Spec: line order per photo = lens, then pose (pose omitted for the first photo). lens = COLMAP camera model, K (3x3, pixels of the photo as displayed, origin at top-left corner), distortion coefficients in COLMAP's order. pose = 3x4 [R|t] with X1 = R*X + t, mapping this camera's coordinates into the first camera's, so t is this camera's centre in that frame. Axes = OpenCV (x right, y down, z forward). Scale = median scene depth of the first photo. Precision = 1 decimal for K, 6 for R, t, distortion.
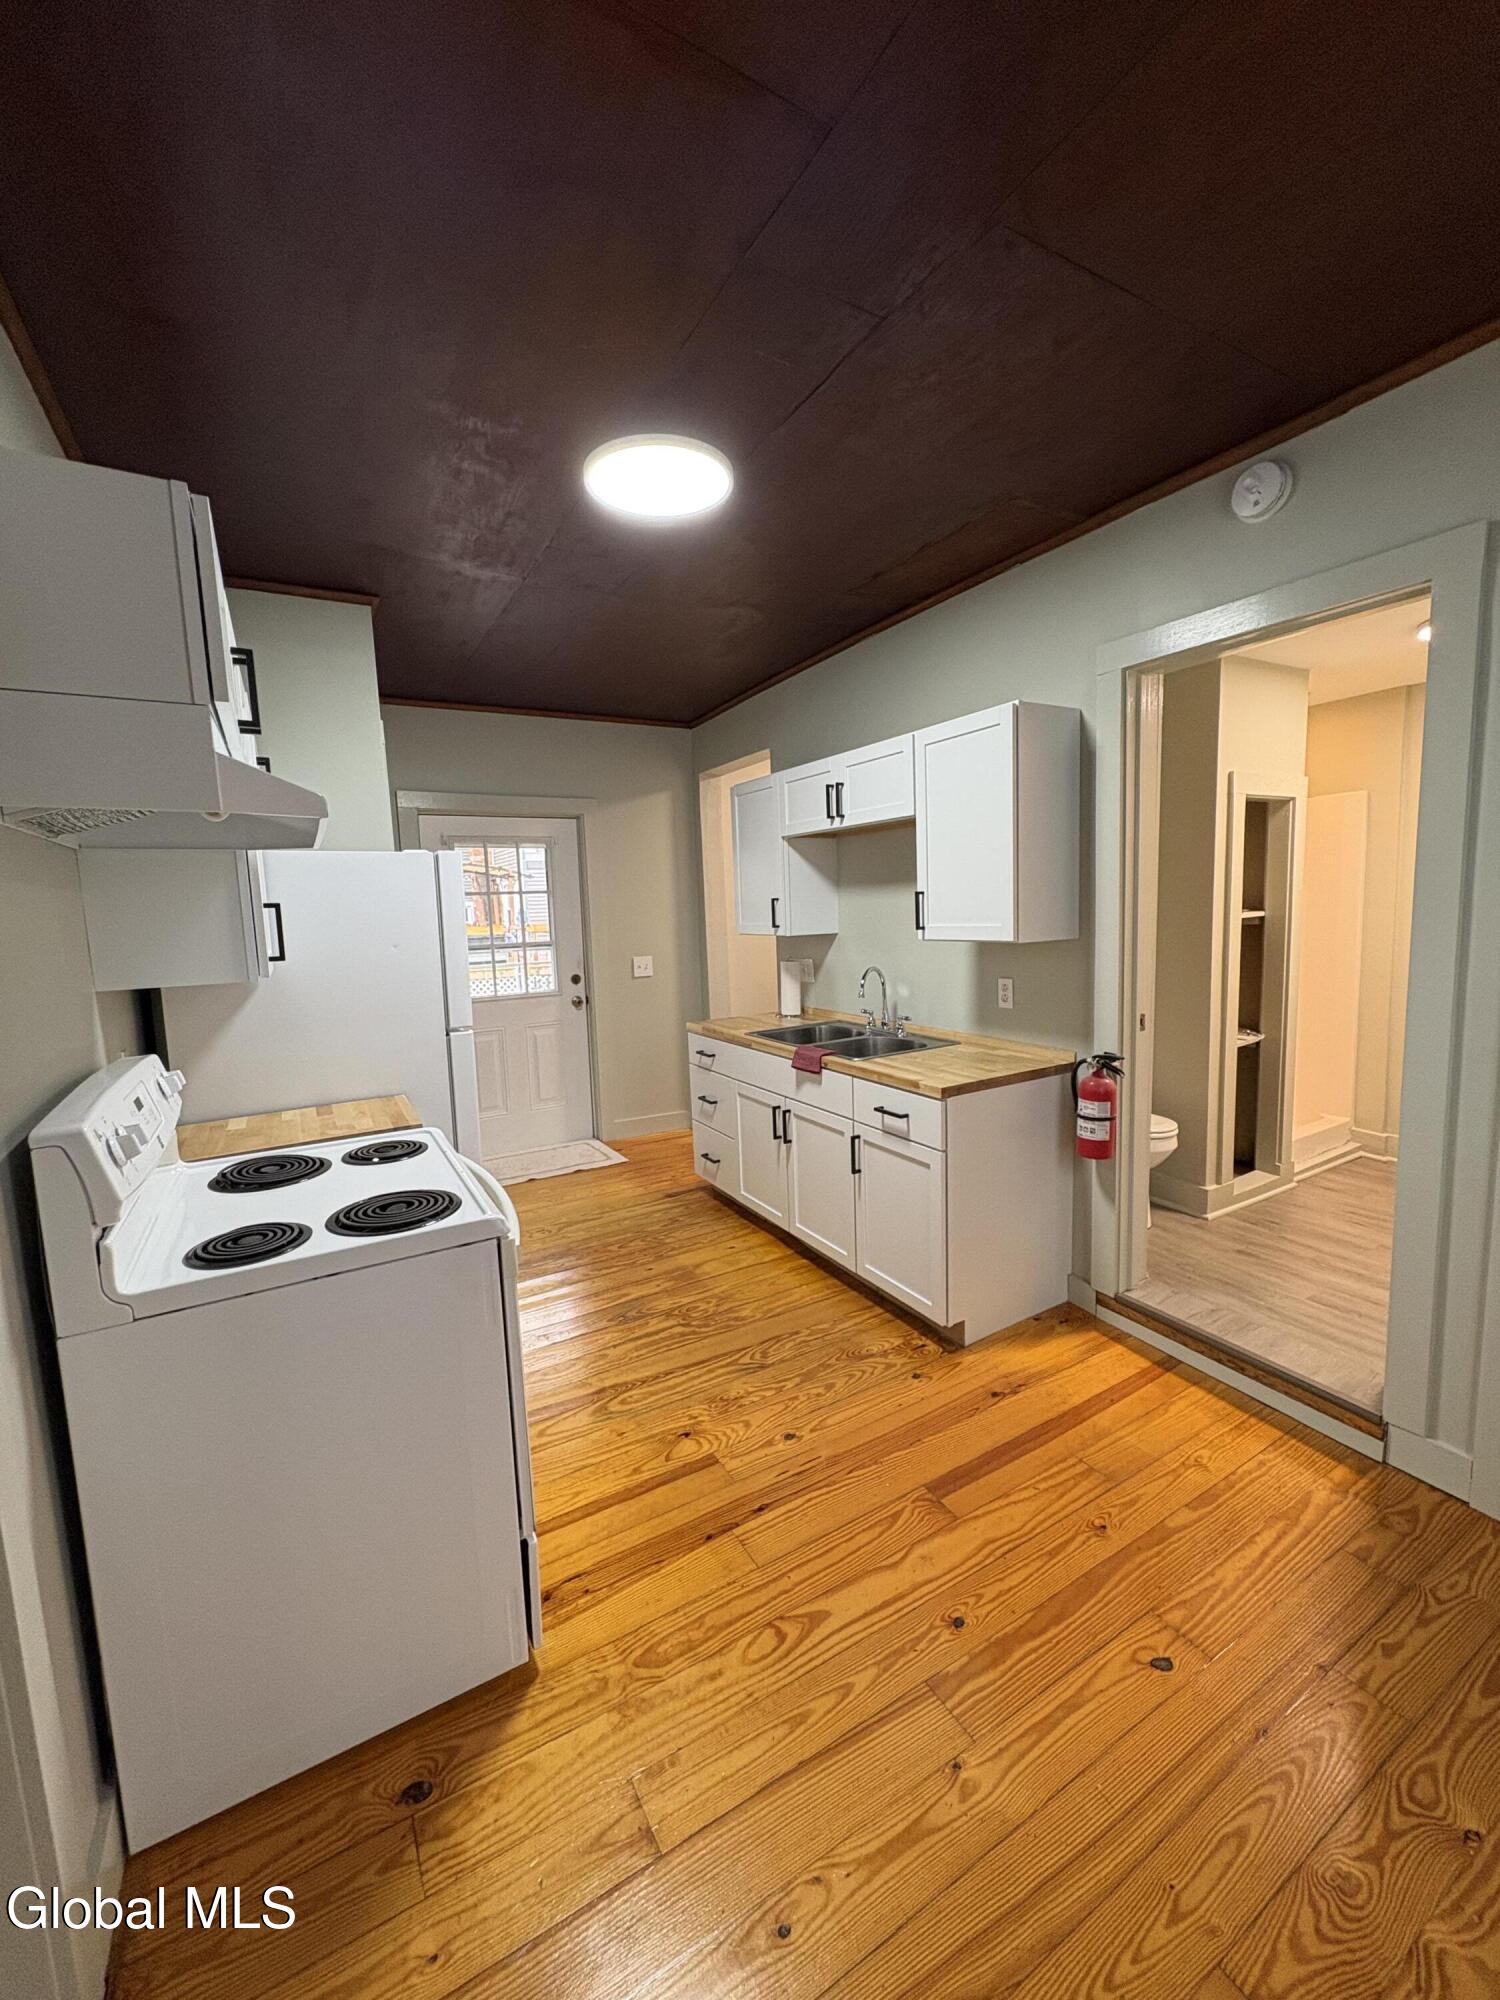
lens RADIAL K [[798.5, 0, 747.0], [0, 798.5, 996.4], [0, 0, 1]] dist [0.001561, -0.000725]
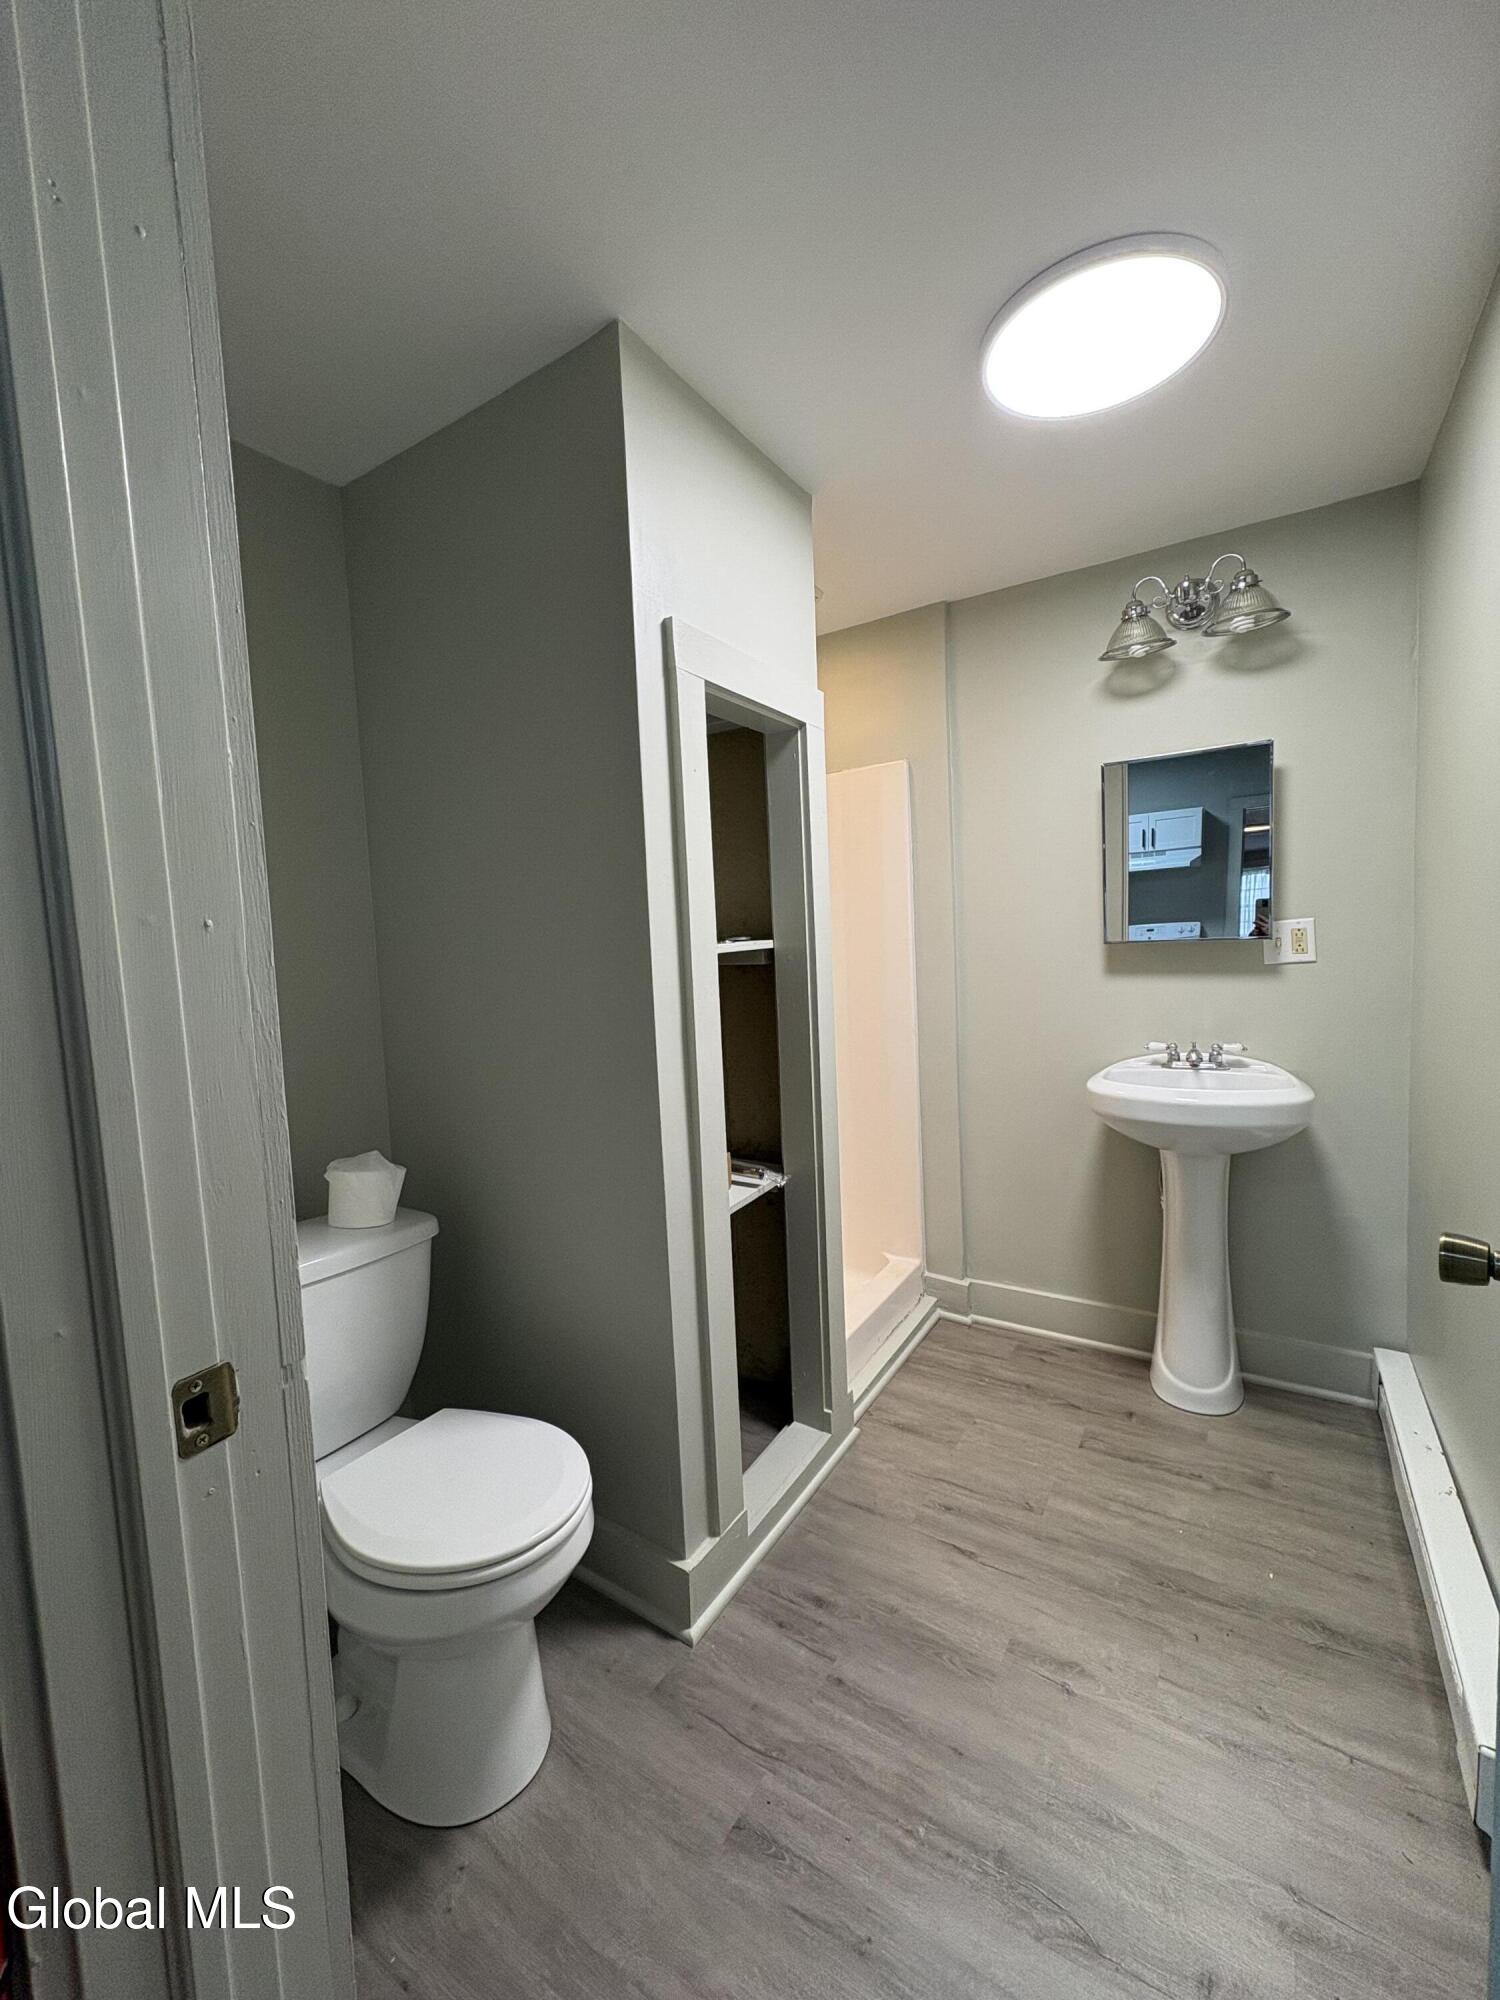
lens RADIAL K [[798.5, 0, 752.8], [0, 798.5, 1003.3], [0, 0, 1]] dist [0.001561, -0.000725]
pose [[0.889116, -0.040452, 0.455891, 0.394541], [0.063527, 0.997352, -0.035399, -0.046648], [-0.453252, 0.060436, 0.889331, 0.539673]]
